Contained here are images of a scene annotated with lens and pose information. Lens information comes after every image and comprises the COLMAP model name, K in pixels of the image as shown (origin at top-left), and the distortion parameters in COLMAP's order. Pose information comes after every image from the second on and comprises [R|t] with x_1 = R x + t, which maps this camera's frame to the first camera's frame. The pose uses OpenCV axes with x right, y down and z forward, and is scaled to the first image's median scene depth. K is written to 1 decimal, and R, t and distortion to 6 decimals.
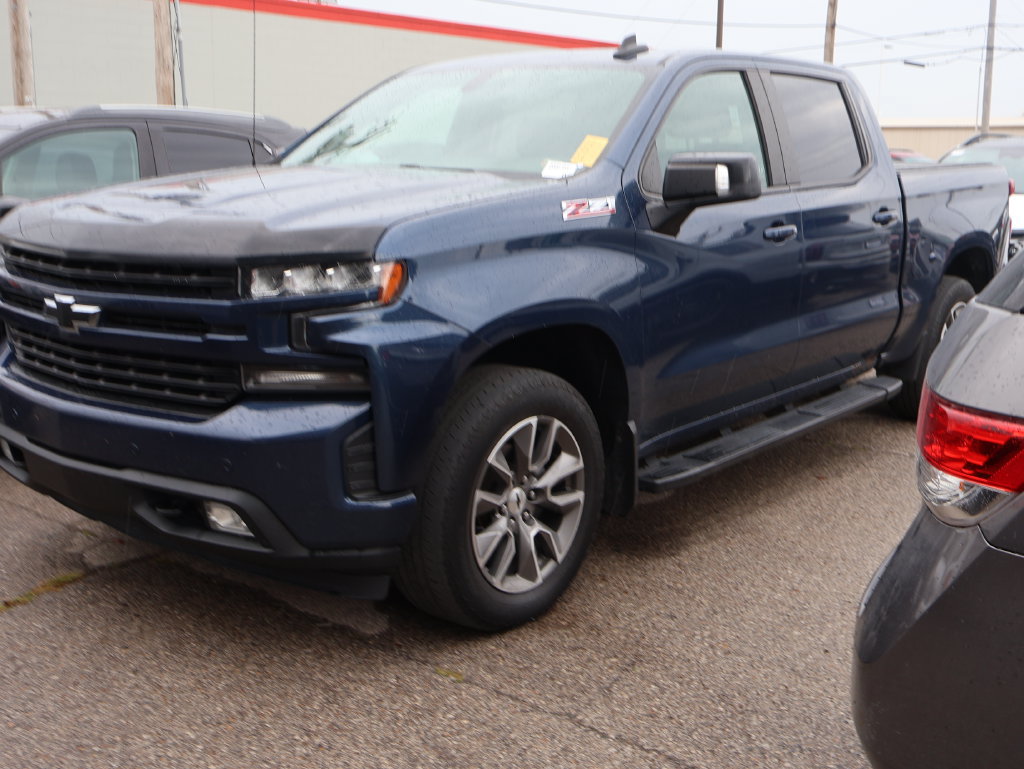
lens RADIAL K [[1191.9, 0, 532.8], [0, 1191.9, 319.7], [0, 0, 1]] dist [0.024308, 0.009925]
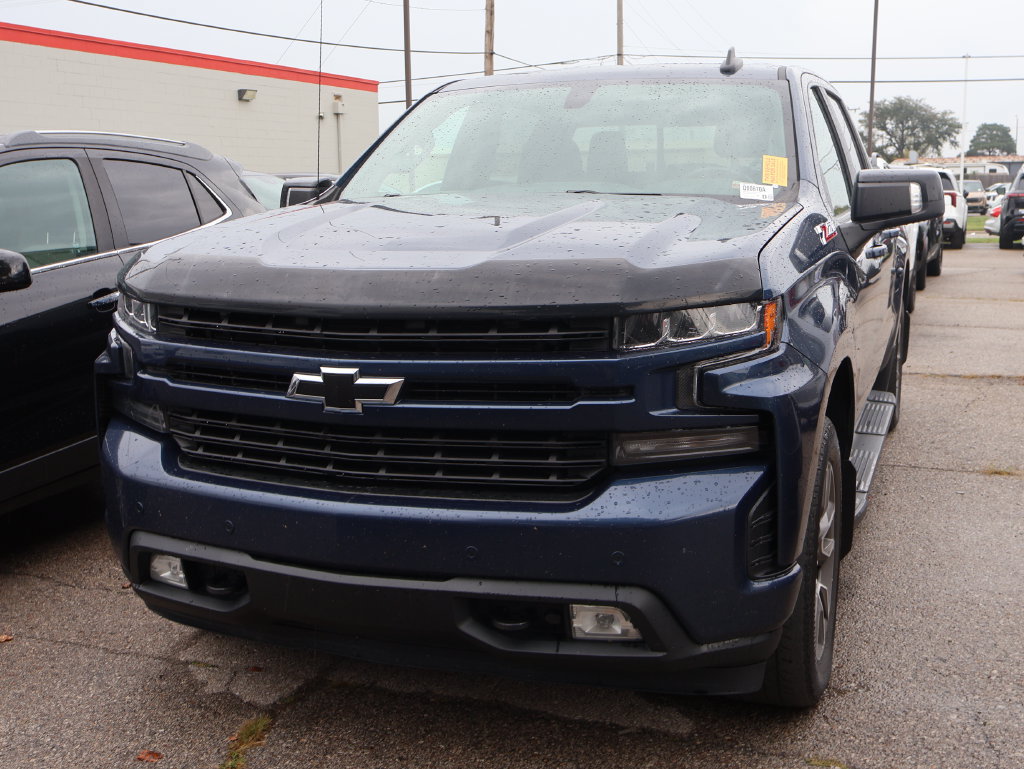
lens RADIAL K [[1205.2, 0, 515.5], [0, 1205.2, 342.6], [0, 0, 1]] dist [0.015820, -0.000321]
pose [[0.946331, -0.065572, 0.316476, -0.485044], [0.067529, 0.997706, 0.004791, -0.029166], [-0.316064, 0.016838, 0.948588, 0.195439]]
